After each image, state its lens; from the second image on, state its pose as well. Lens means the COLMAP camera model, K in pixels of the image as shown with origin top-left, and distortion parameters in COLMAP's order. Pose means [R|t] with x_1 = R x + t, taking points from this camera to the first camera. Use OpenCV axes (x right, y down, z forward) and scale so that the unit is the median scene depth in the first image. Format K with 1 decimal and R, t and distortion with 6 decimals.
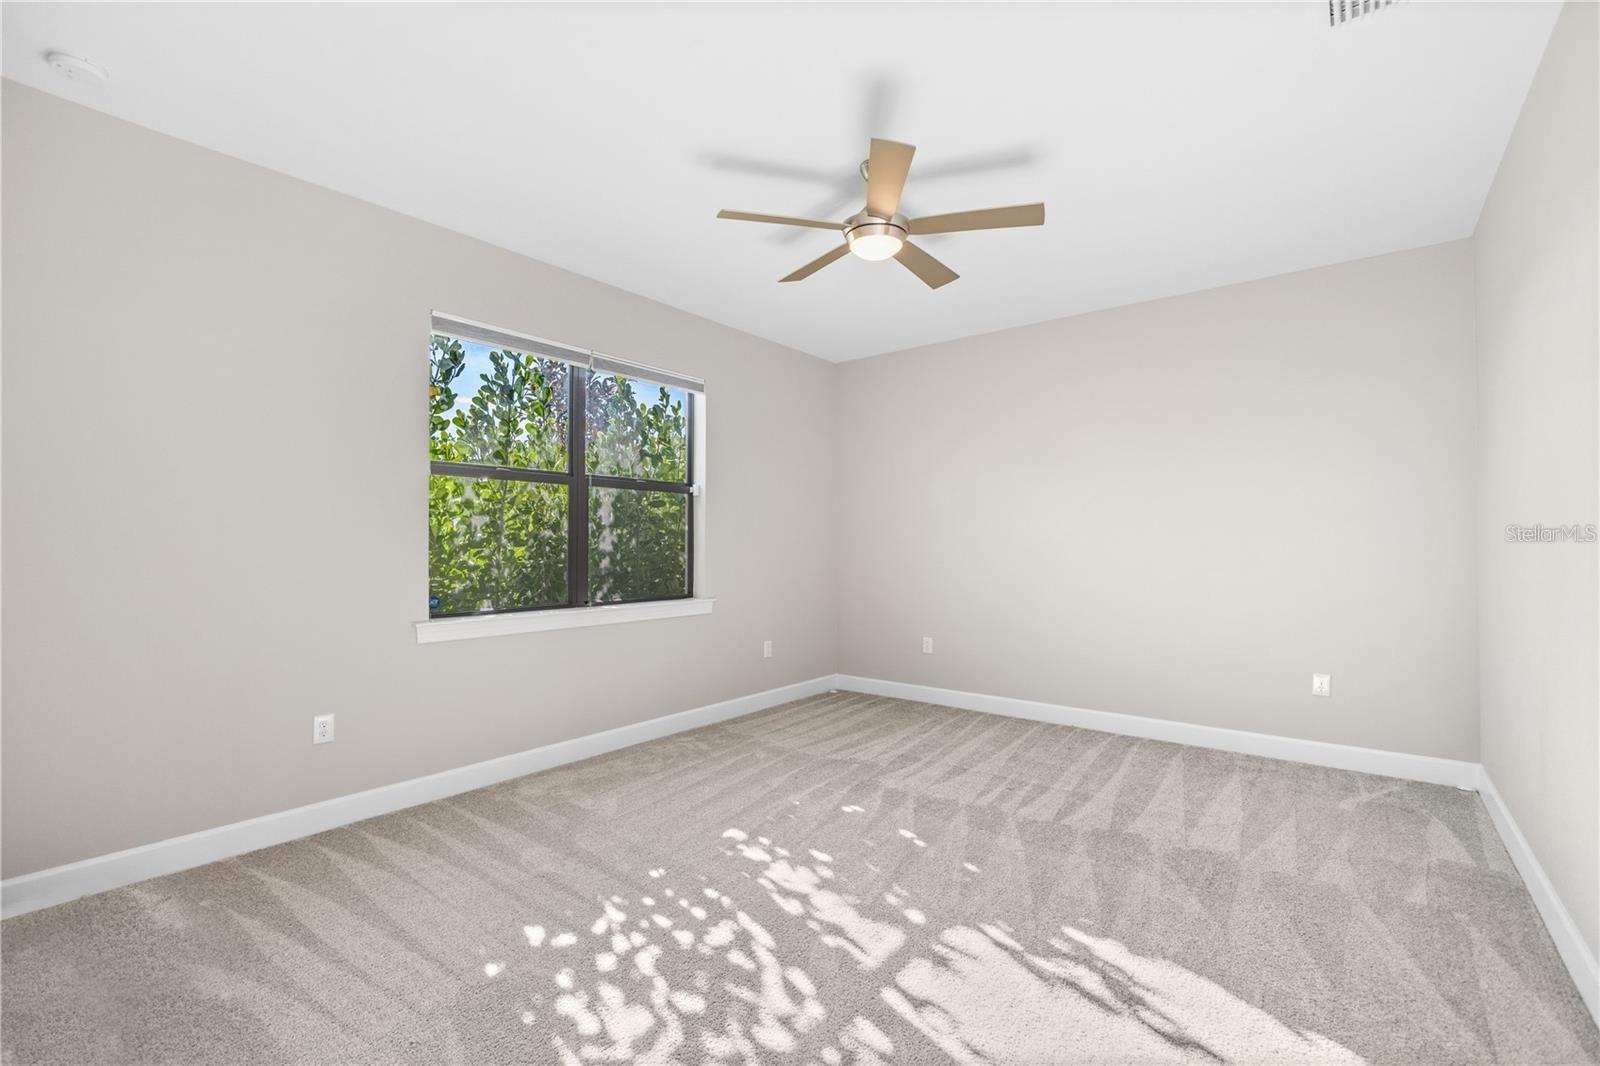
lens RADIAL K [[695.2, 0, 795.6], [0, 695.2, 526.8], [0, 0, 1]] dist [0.000393, -0.000428]
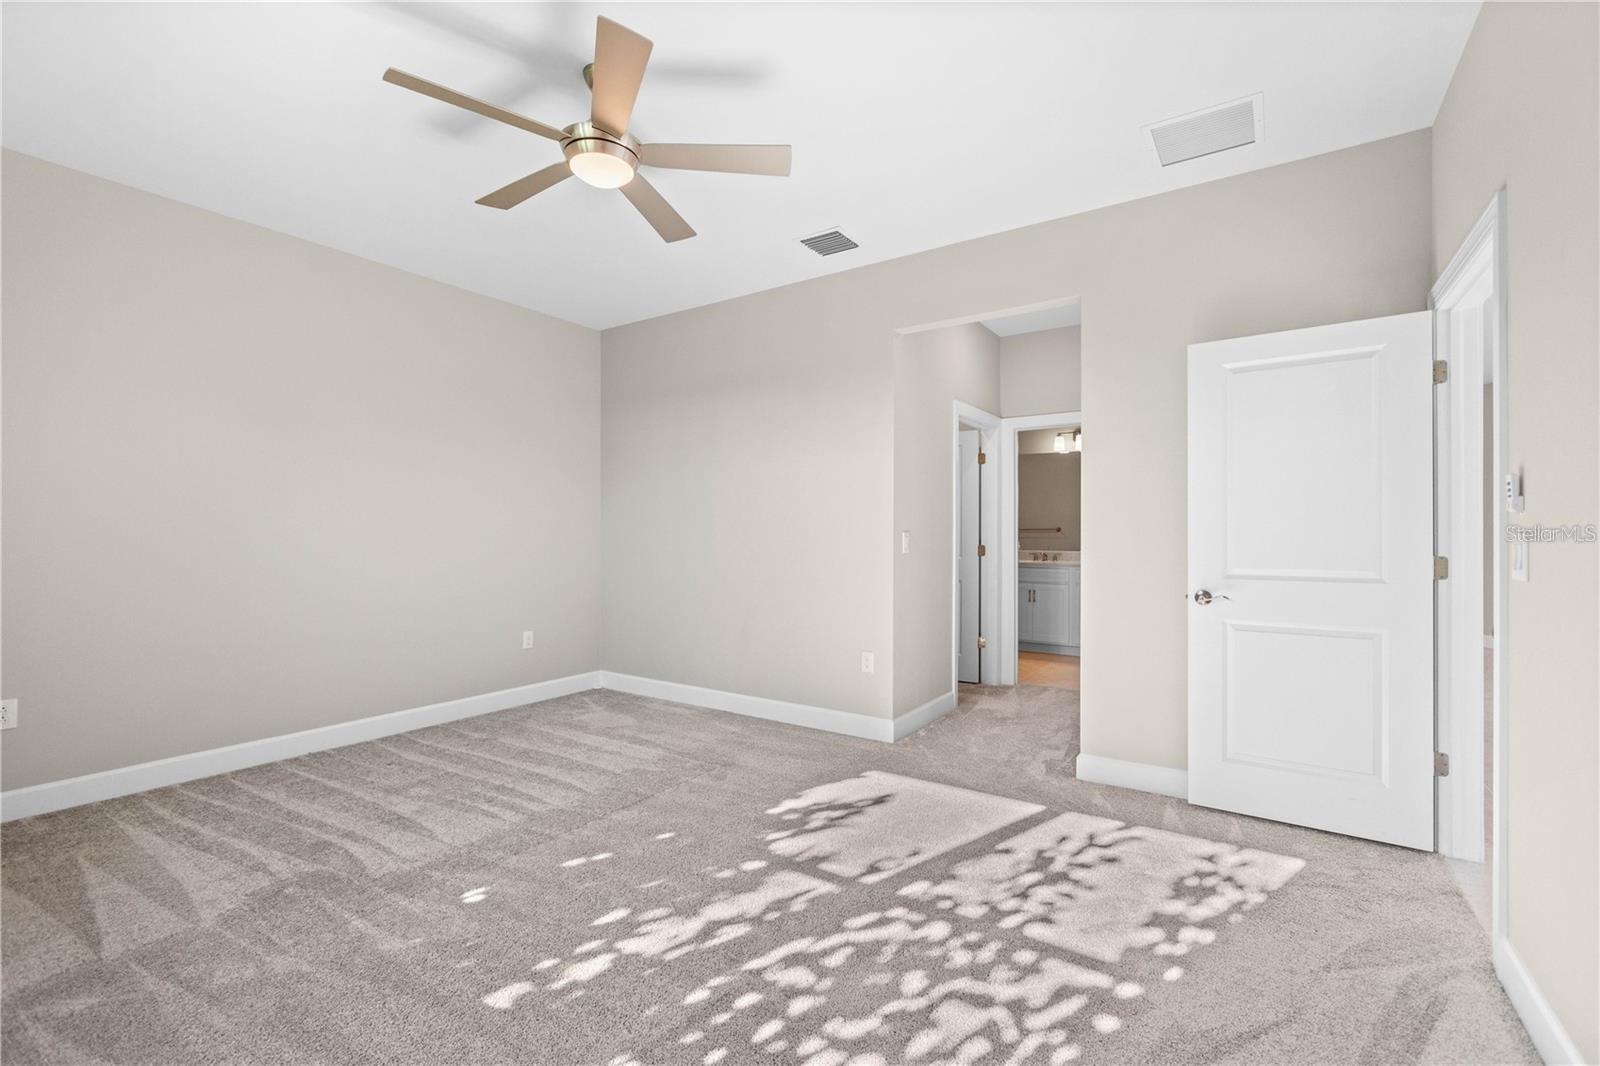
lens RADIAL K [[695.2, 0, 795.6], [0, 695.2, 526.8], [0, 0, 1]] dist [0.000393, -0.000428]
pose [[-0.092474, 0.012397, 0.995638, -0.873172], [-0.027588, 0.999507, -0.015007, 0.036131], [-0.995333, -0.028856, -0.092086, 0.978274]]
